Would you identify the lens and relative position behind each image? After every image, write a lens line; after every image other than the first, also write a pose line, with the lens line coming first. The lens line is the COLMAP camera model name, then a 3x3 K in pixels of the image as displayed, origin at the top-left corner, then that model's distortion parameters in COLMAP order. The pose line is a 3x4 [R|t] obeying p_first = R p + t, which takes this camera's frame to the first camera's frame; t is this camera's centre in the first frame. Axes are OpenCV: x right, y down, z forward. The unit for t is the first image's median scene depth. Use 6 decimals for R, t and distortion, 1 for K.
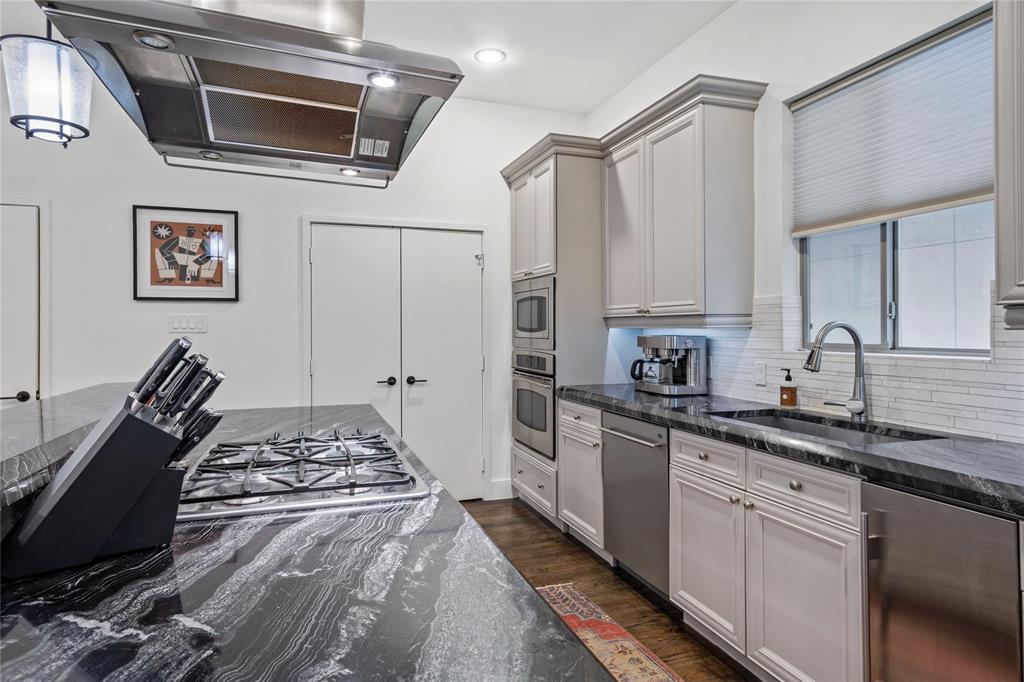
lens RADIAL K [[564.0, 0, 509.9], [0, 564.0, 329.3], [0, 0, 1]] dist [0.017568, 0.000514]
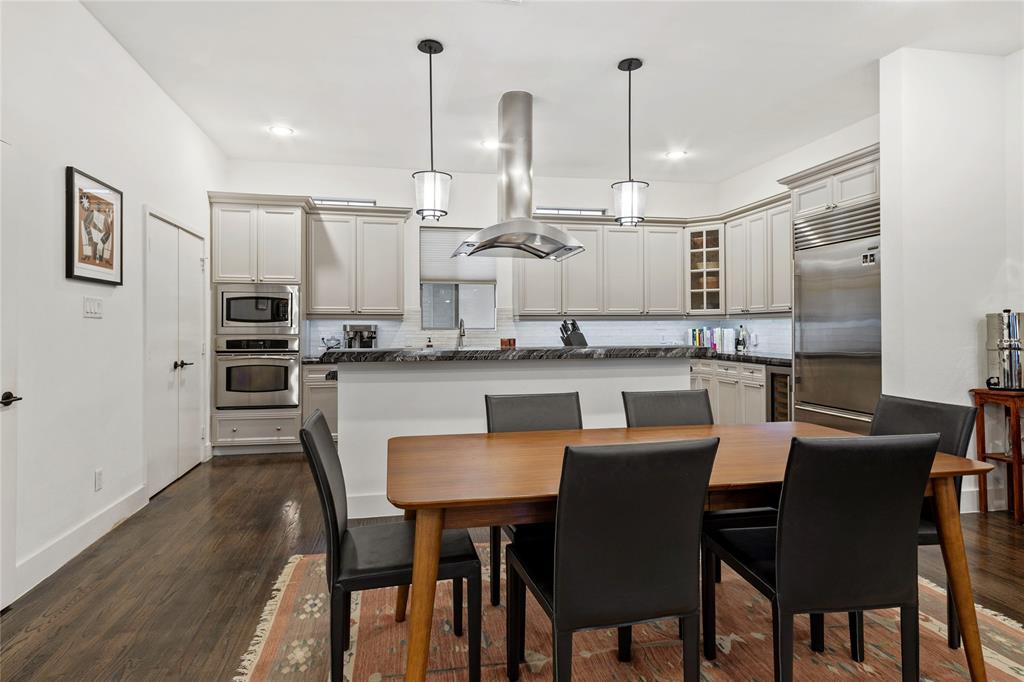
lens RADIAL K [[577.3, 0, 514.6], [0, 577.3, 325.0], [0, 0, 1]] dist [0.016551, -0.001407]
pose [[0.129889, 0.008431, 0.991493, -1.418950], [-0.003596, 0.999961, -0.008032, 0.023967], [-0.991522, -0.002522, 0.129914, 0.215569]]
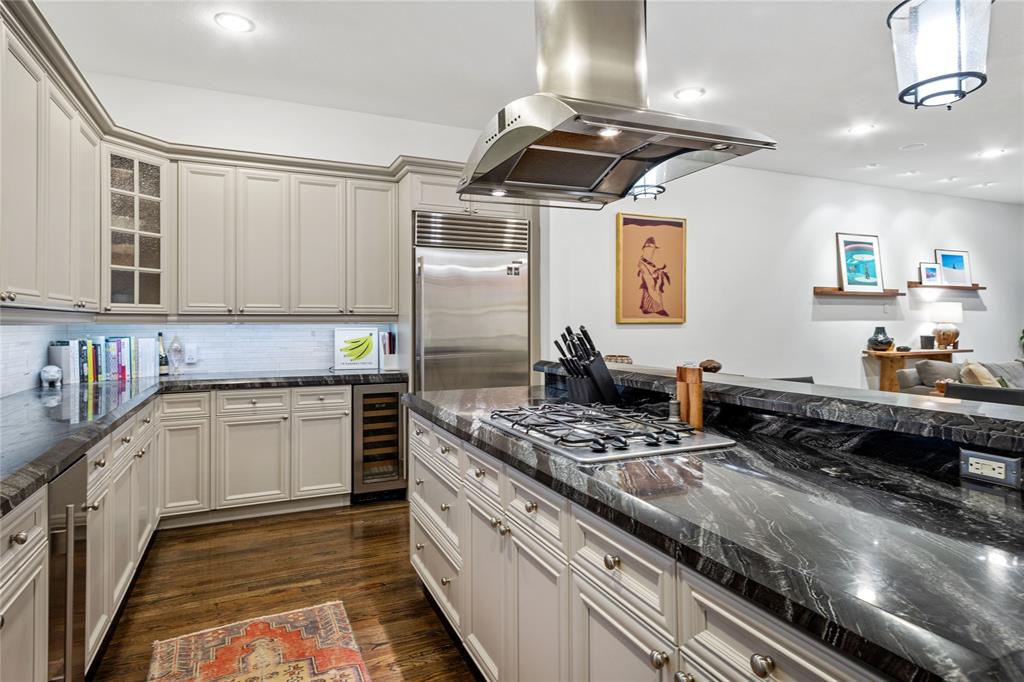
lens RADIAL K [[577.3, 0, 514.6], [0, 577.3, 325.0], [0, 0, 1]] dist [0.016551, -0.001407]
pose [[-0.997031, 0.005364, -0.076813, -0.077426], [0.005618, 0.999979, -0.003090, 0.000088], [0.076795, -0.003512, -0.997041, 0.919228]]
